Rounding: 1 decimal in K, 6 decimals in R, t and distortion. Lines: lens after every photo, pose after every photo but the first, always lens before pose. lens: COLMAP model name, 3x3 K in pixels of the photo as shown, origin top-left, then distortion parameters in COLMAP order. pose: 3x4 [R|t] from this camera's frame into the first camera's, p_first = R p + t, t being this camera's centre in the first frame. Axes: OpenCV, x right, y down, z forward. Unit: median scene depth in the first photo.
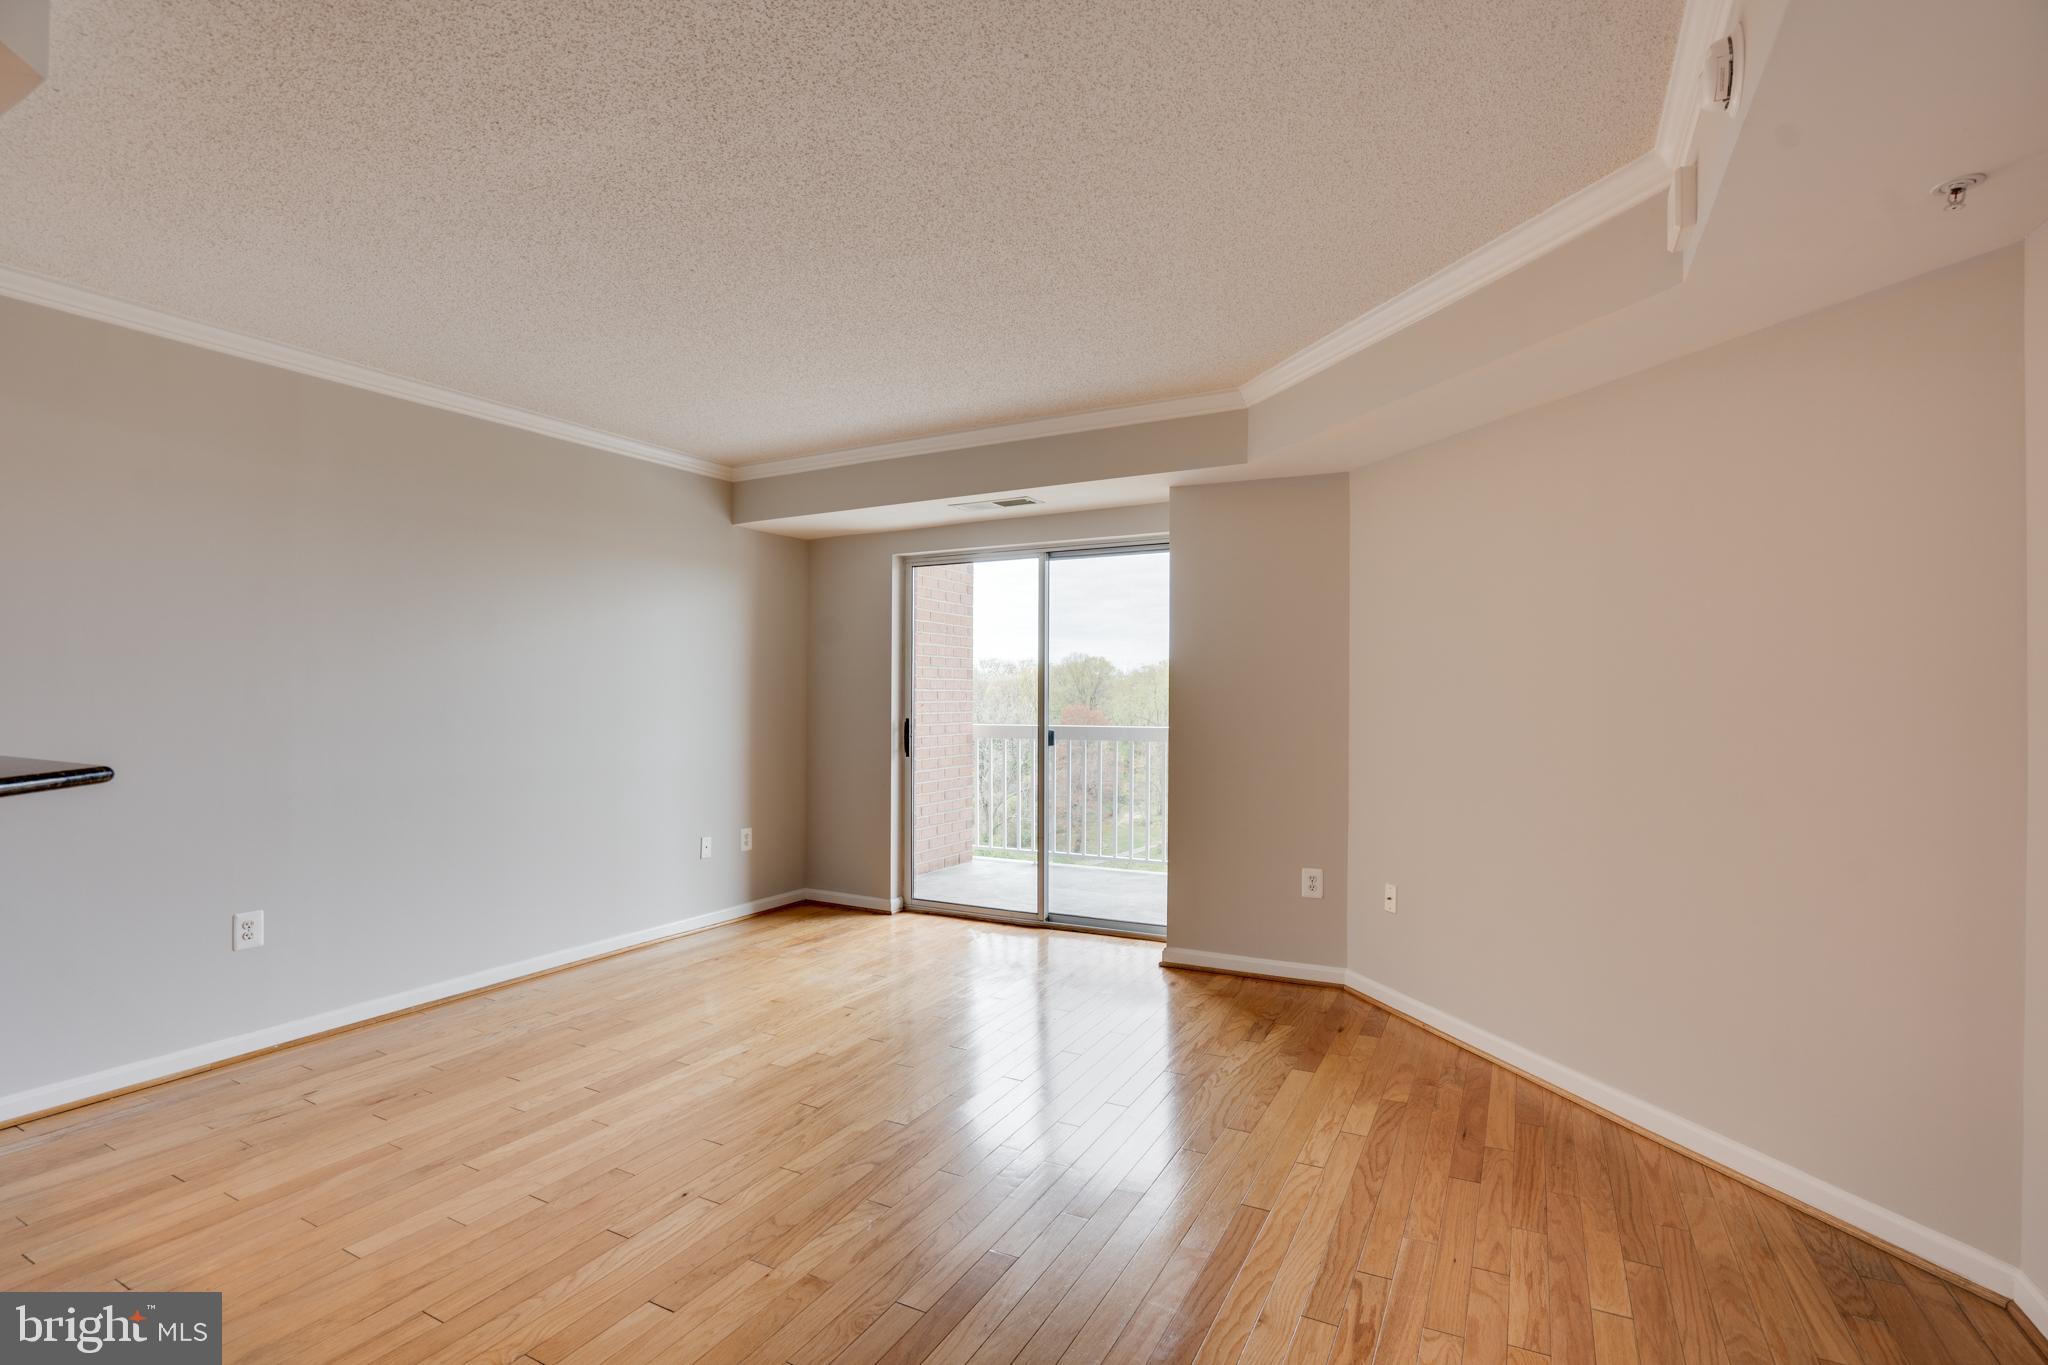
lens RADIAL K [[967.6, 0, 1036.8], [0, 967.6, 676.6], [0, 0, 1]] dist [-0.044471, 0.008067]
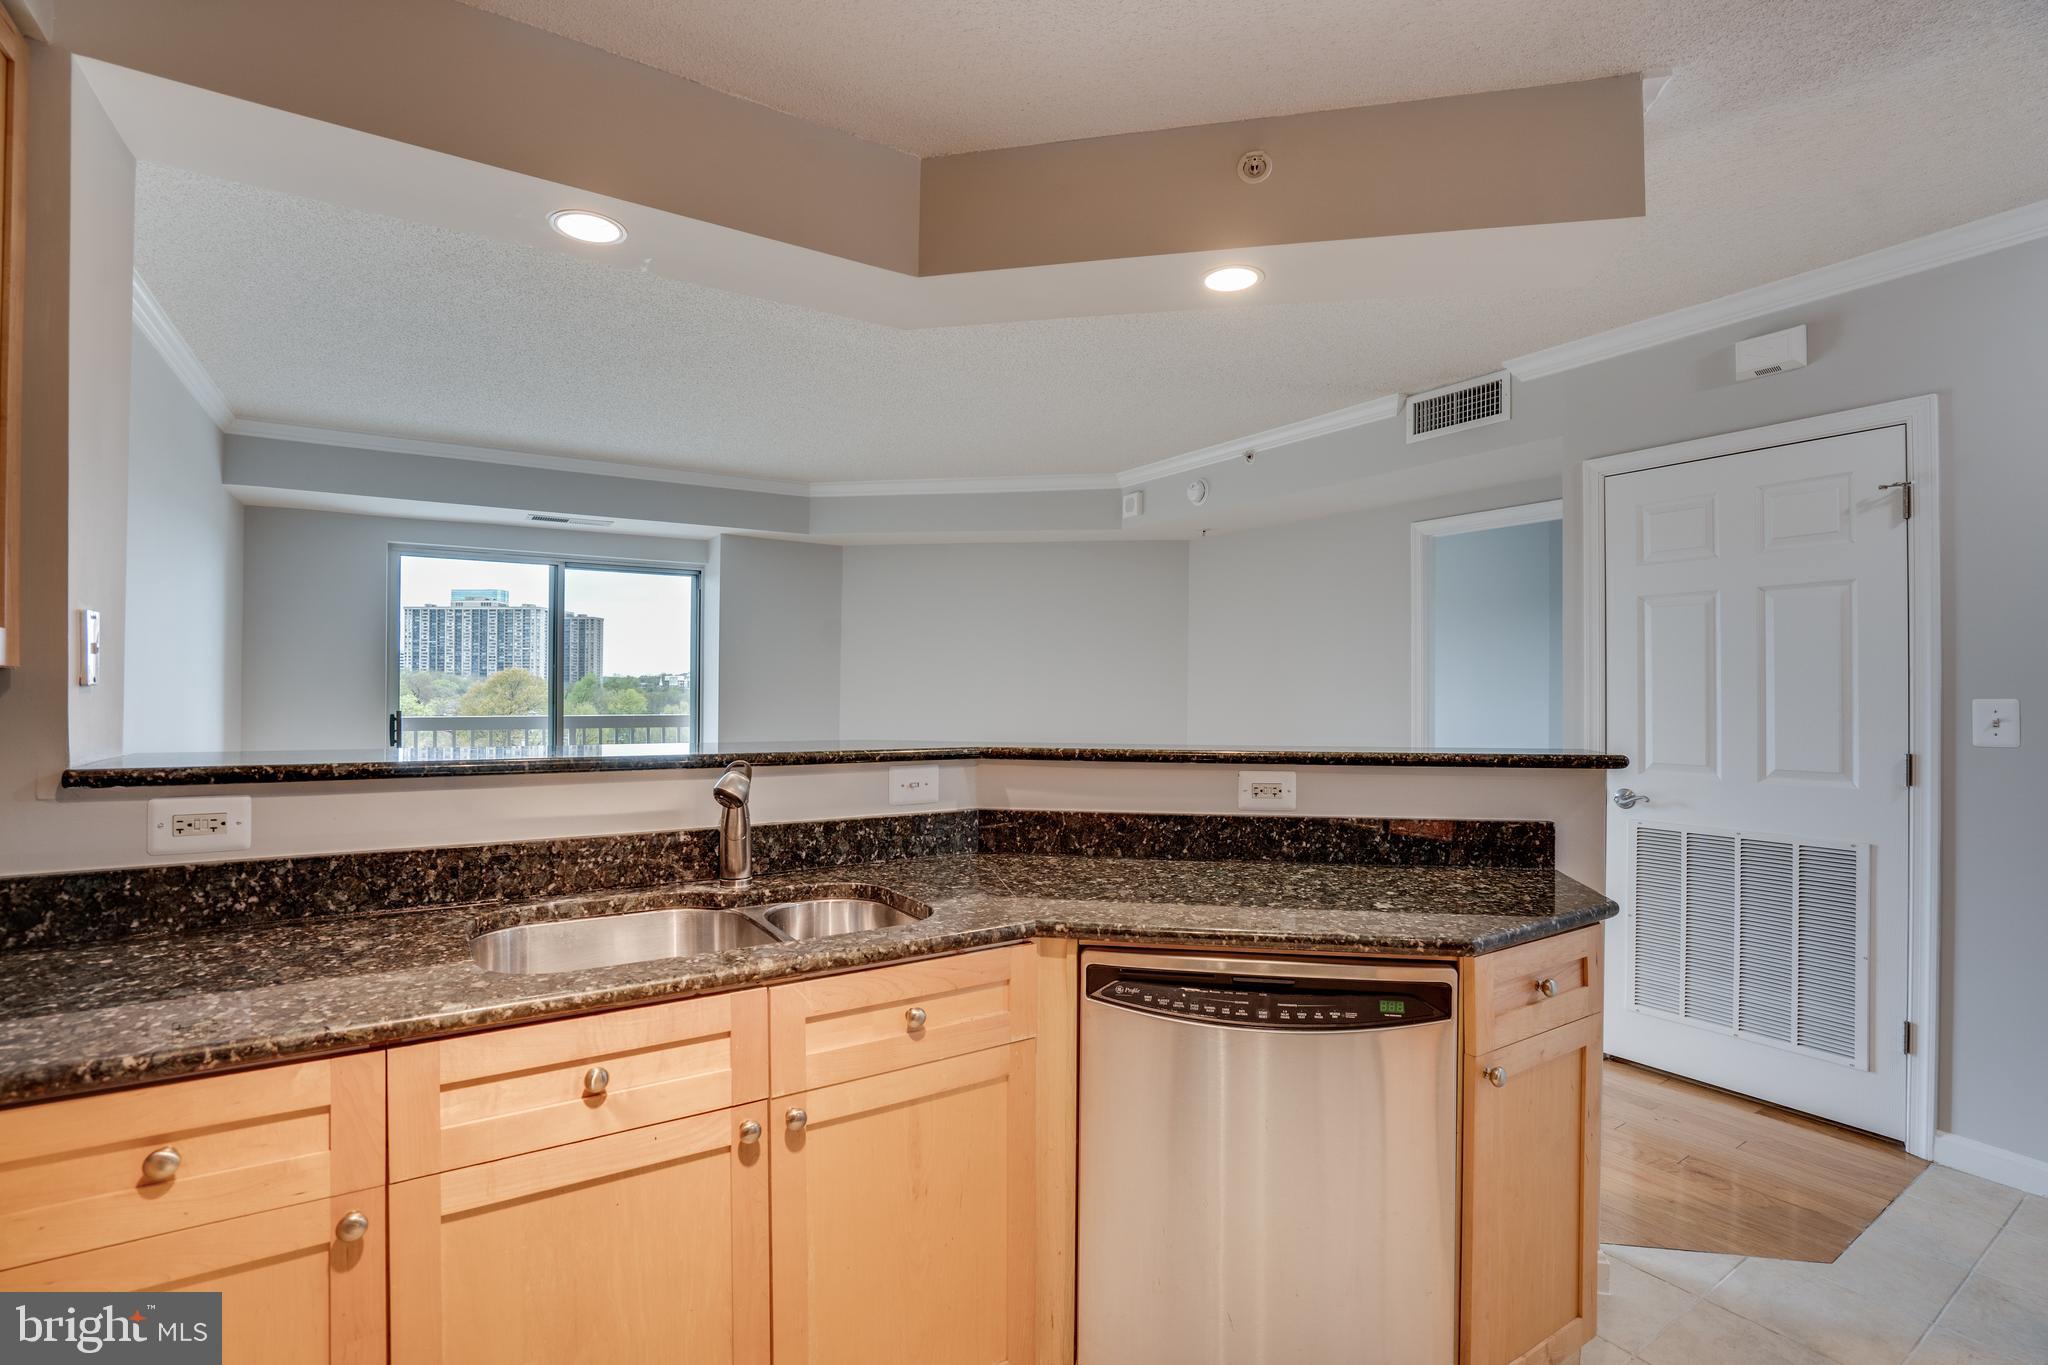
lens RADIAL K [[939.0, 0, 1015.3], [0, 939.0, 690.4], [0, 0, 1]] dist [-0.030287, 0.000736]
pose [[0.492209, -0.000599, 0.870477, -1.094422], [-0.020168, 0.999723, 0.012091, -0.003883], [-0.870244, -0.023507, 0.492060, -0.001806]]
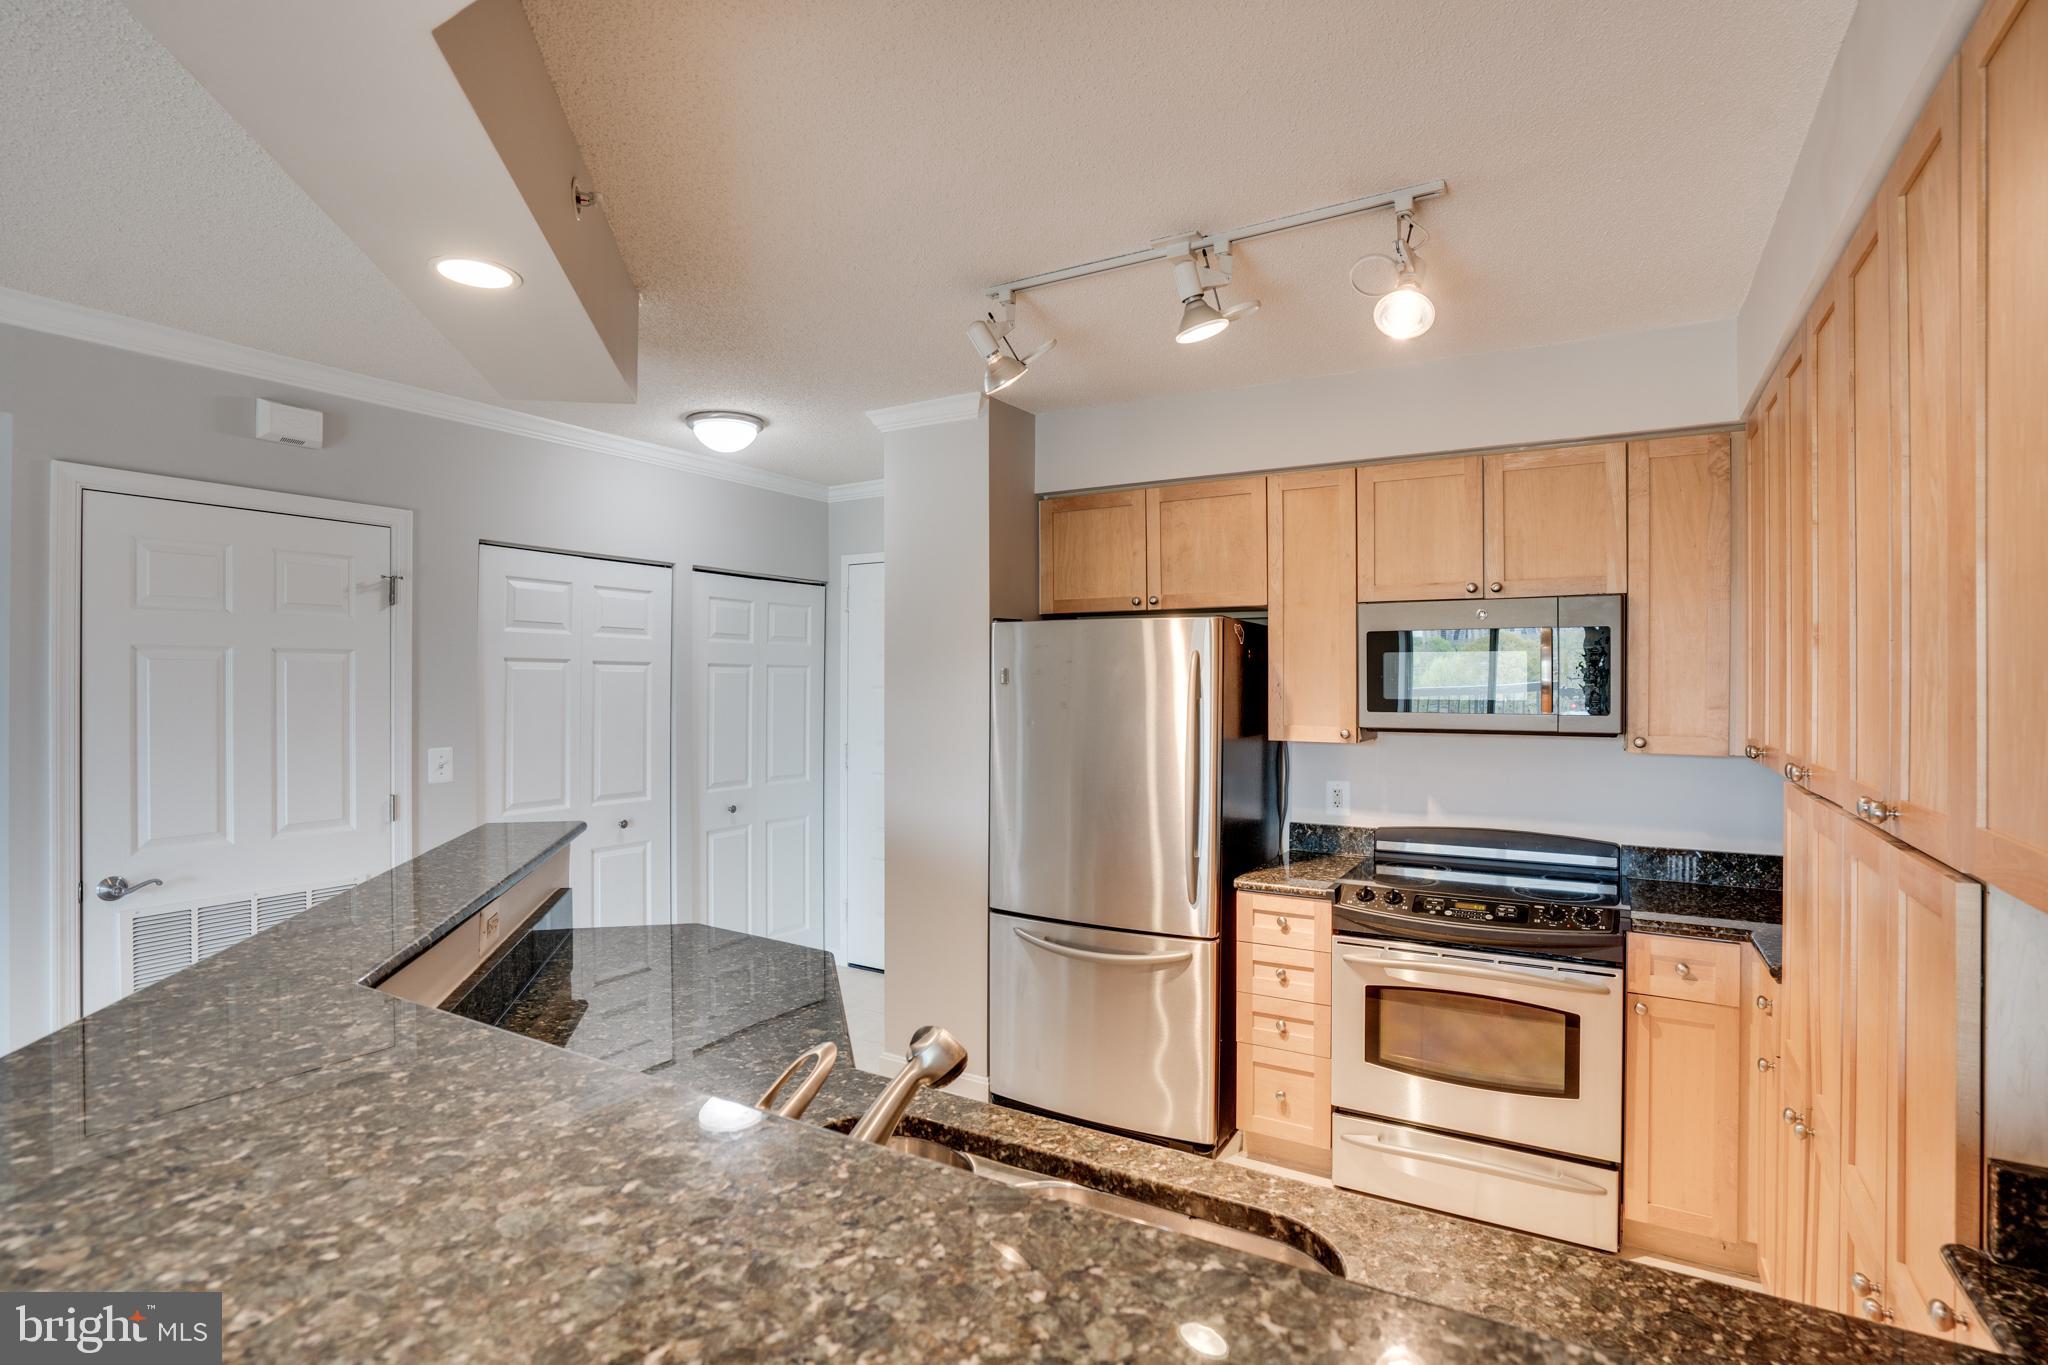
lens RADIAL K [[967.6, 0, 1043.9], [0, 967.6, 686.3], [0, 0, 1]] dist [-0.044471, 0.008067]
pose [[-0.998494, -0.007651, 0.054319, -0.782912], [-0.008567, 0.999825, -0.016644, -0.060056], [-0.054182, -0.017084, -0.998385, 0.678112]]
